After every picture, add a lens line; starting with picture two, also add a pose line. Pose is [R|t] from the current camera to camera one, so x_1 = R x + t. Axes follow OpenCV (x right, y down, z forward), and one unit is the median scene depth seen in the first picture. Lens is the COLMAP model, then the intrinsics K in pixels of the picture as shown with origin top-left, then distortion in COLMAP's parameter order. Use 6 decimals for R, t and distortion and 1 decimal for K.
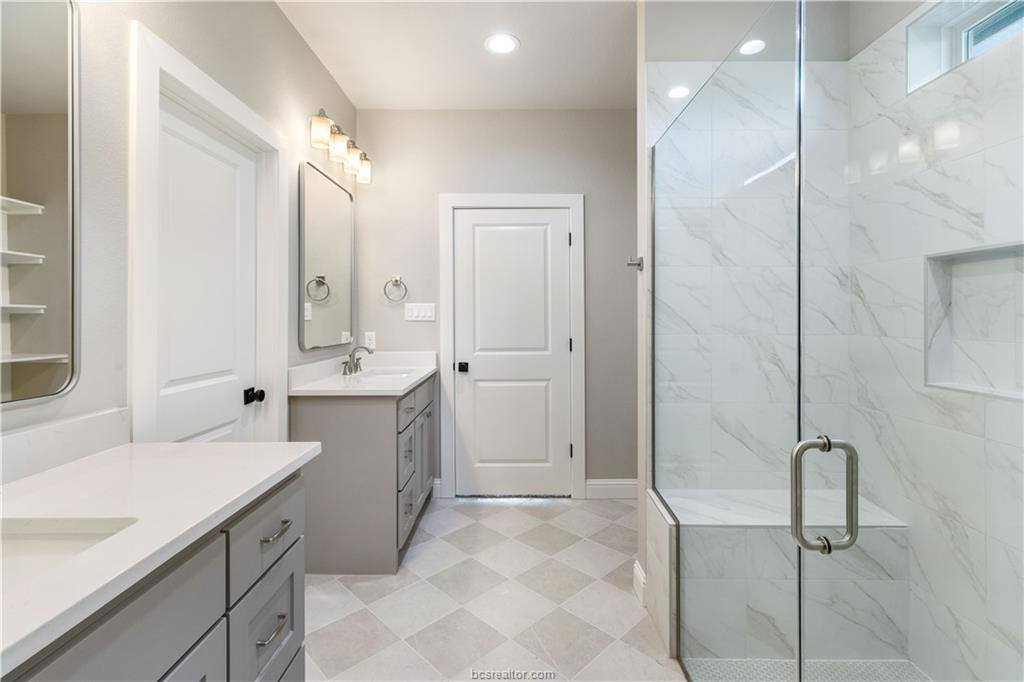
lens RADIAL K [[469.3, 0, 512.4], [0, 469.3, 315.6], [0, 0, 1]] dist [0.001542, 0.000135]
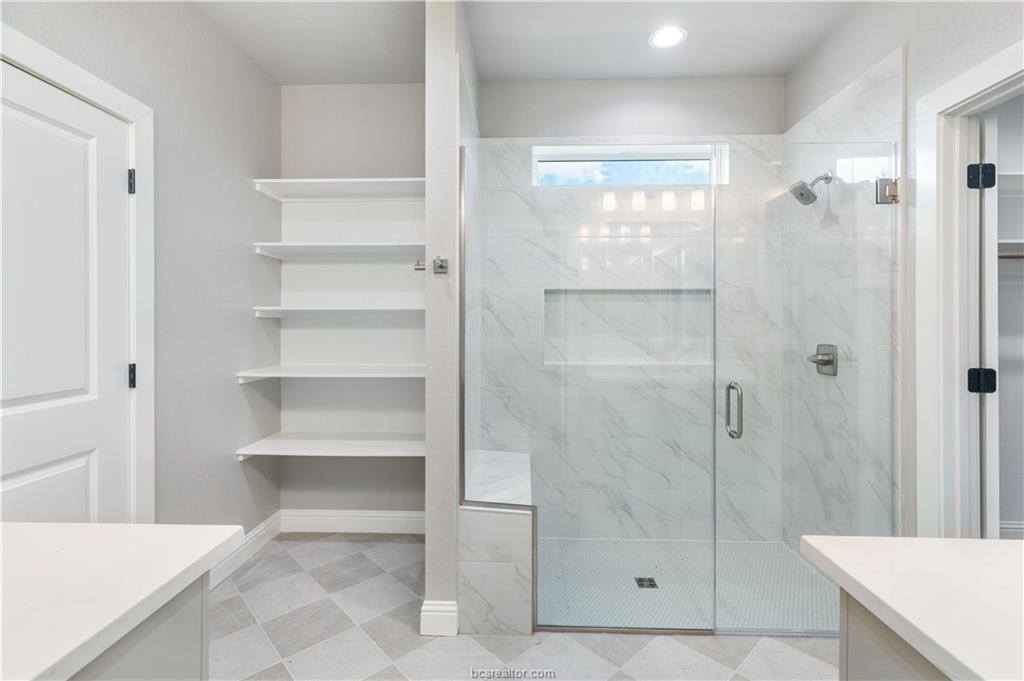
lens RADIAL K [[471.7, 0, 510.7], [0, 471.7, 322.3], [0, 0, 1]] dist [0.002812, 0.000329]
pose [[0.029253, 0.000314, 0.999572, -0.689155], [-0.004294, 0.999991, -0.000188, -0.002718], [-0.999563, -0.004287, 0.029254, 0.912857]]
